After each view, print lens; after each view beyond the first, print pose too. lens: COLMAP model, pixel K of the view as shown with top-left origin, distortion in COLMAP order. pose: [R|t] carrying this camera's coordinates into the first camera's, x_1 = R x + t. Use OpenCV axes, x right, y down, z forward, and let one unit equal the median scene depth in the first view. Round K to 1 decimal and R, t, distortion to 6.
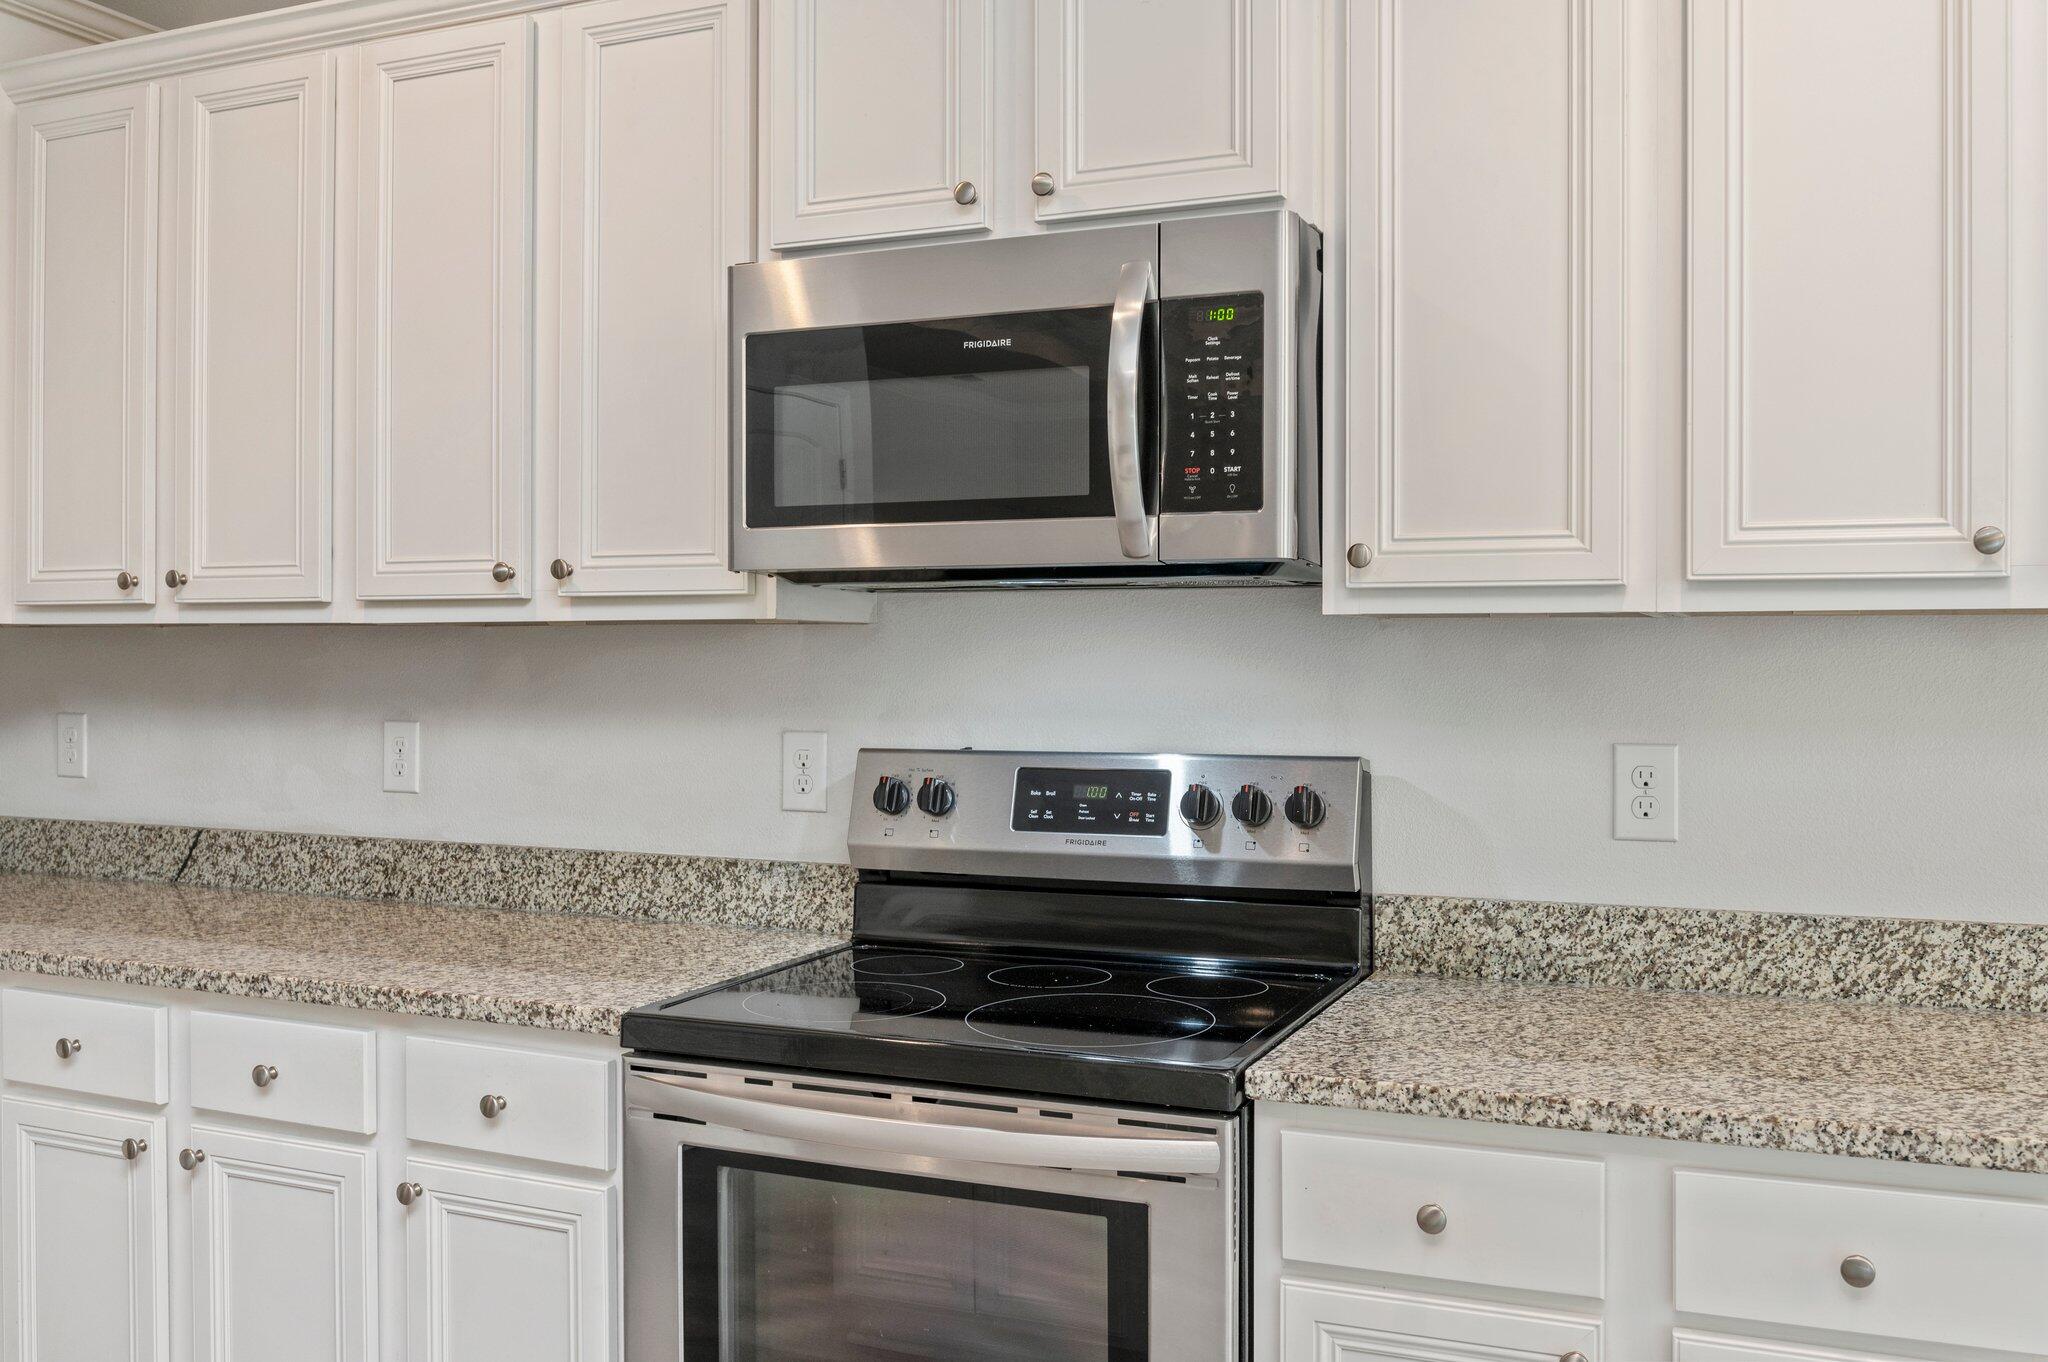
lens RADIAL K [[1750.1, 0, 898.2], [0, 1750.1, 645.4], [0, 0, 1]] dist [-0.001449, 0.001154]
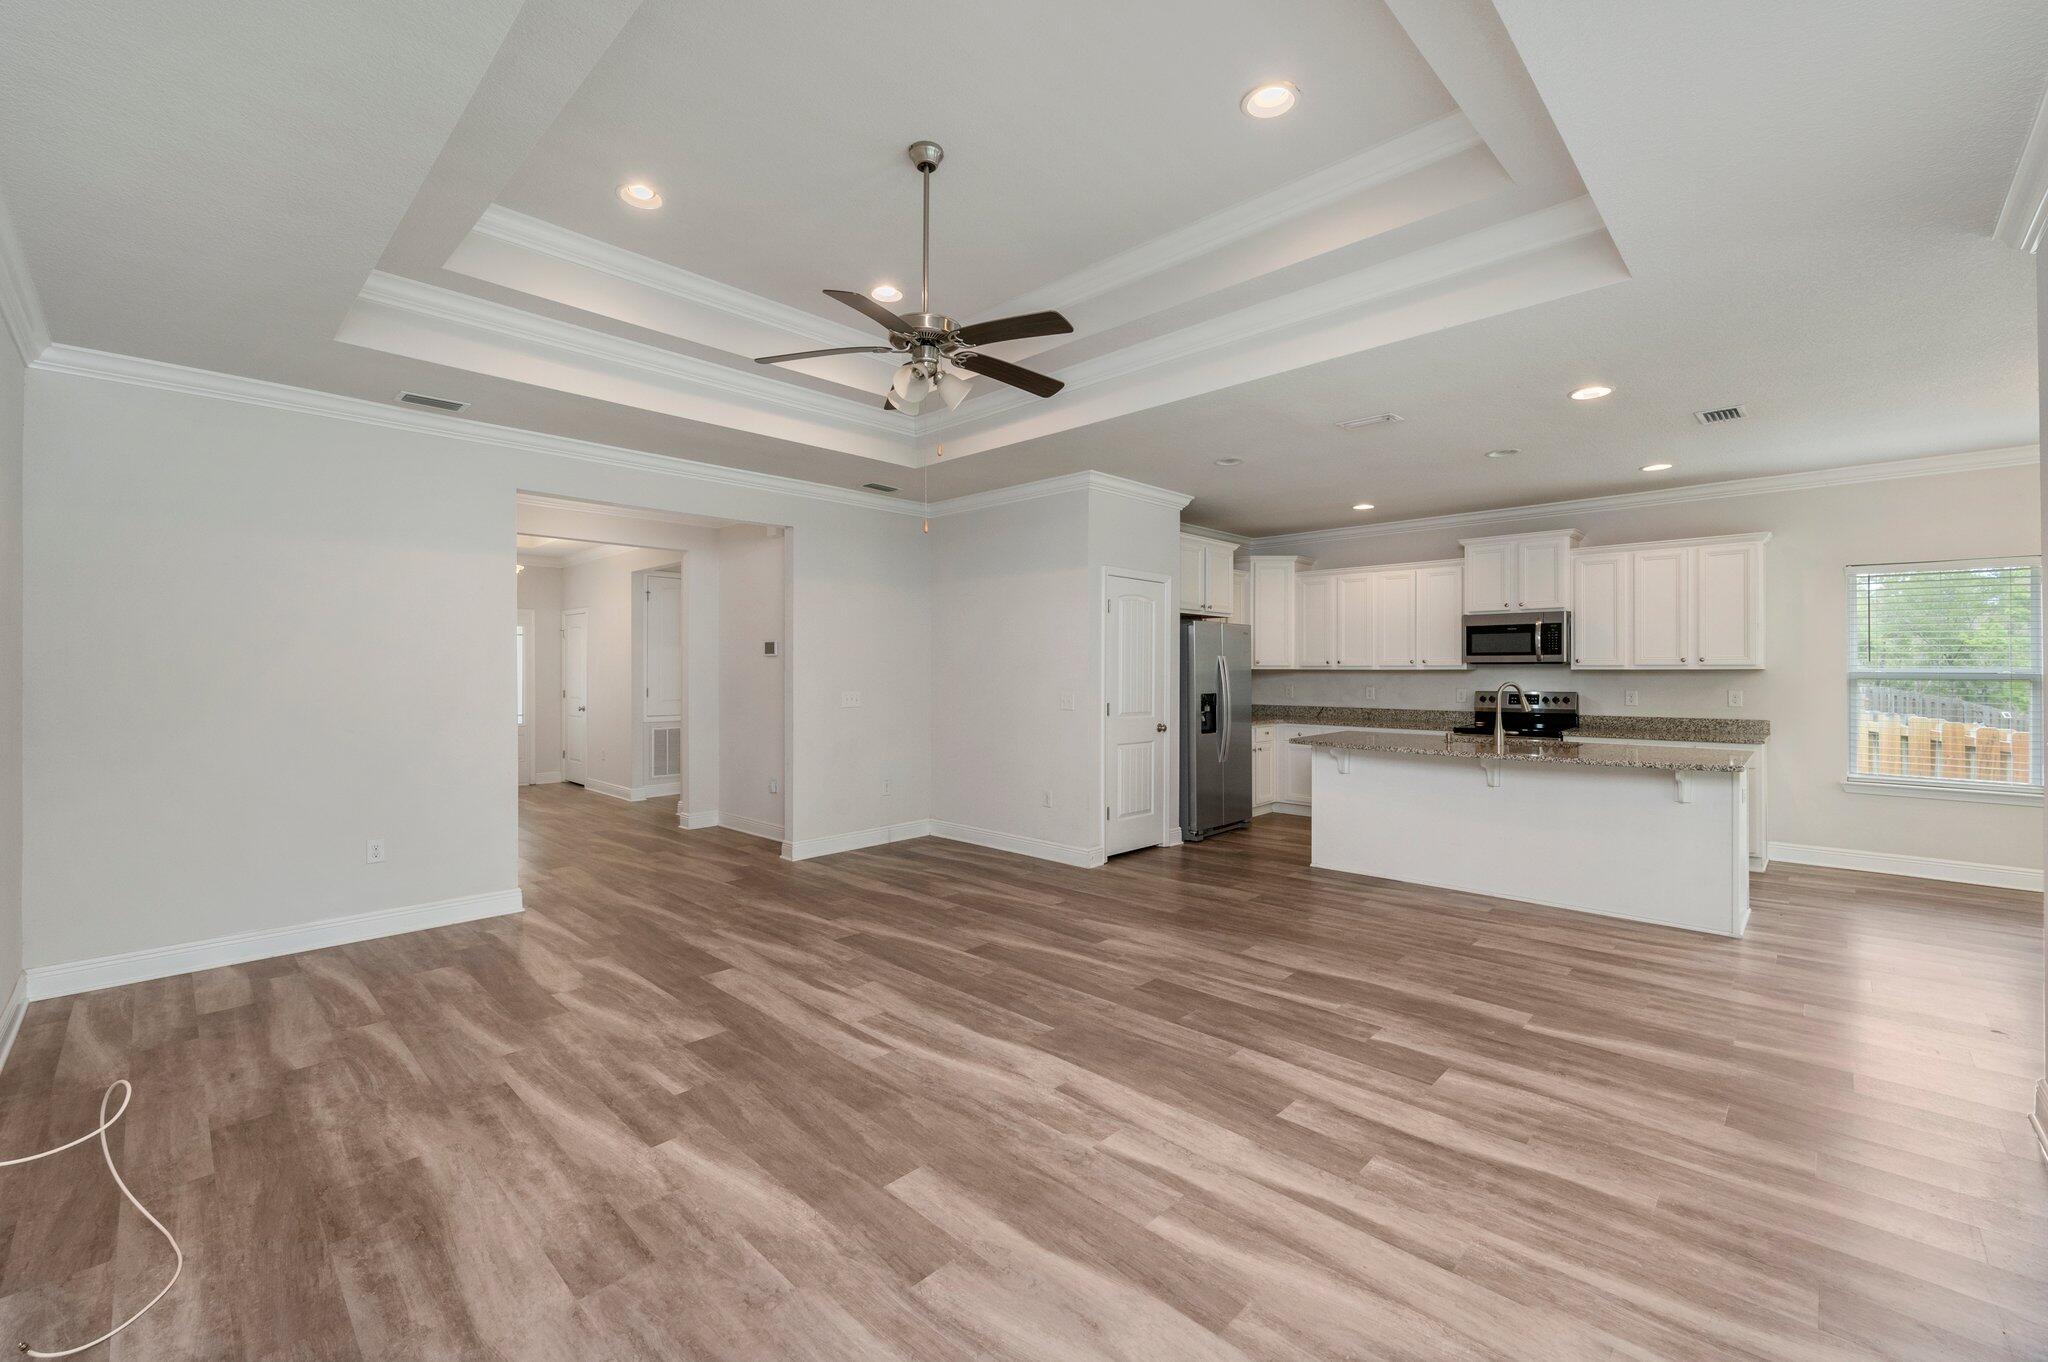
lens RADIAL K [[808.6, 0, 1025.6], [0, 808.6, 669.9], [0, 0, 1]] dist [-0.000668, 0.000042]
pose [[0.951011, -0.002123, -0.309150, -0.665115], [0.004029, 0.999977, 0.005525, -0.035365], [0.309131, -0.006500, 0.950997, -2.187220]]
